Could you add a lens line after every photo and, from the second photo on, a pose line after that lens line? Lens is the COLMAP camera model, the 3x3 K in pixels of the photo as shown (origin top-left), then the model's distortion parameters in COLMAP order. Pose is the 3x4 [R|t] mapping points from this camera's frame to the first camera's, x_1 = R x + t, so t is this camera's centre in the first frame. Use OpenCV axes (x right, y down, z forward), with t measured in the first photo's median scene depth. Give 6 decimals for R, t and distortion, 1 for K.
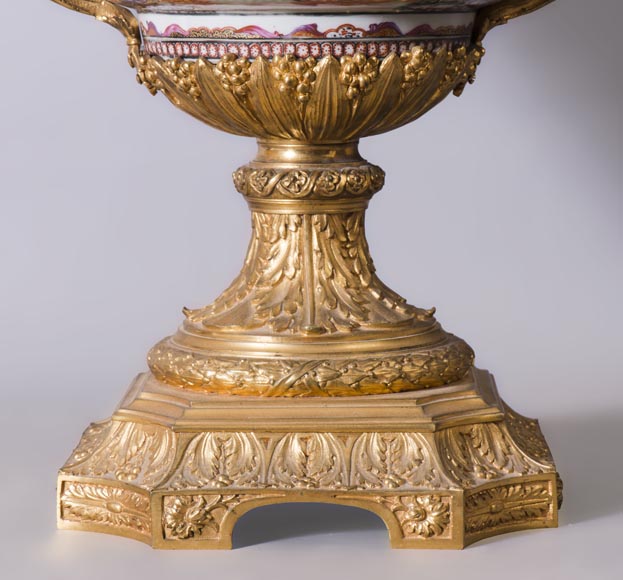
lens RADIAL K [[2226.1, 0, 311.9], [0, 2226.1, 289.7], [0, 0, 1]] dist [-0.053209, 0.000000]
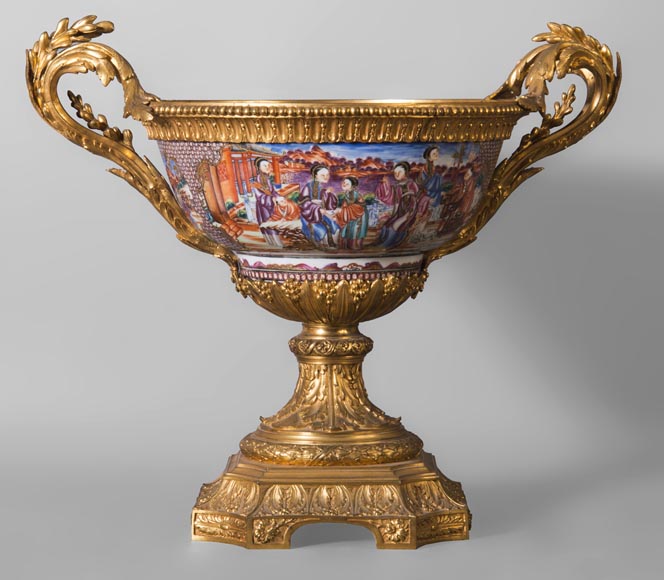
lens RADIAL K [[3684.2, 0, 331.9], [0, 3684.2, 260.0], [0, 0, 1]] dist [1.812601, 0.000000]
pose [[0.999543, 0.004125, 0.029940, -0.092535], [-0.002934, 0.999207, -0.039705, 0.000217], [-0.030080, 0.039599, 0.998763, -2.033556]]
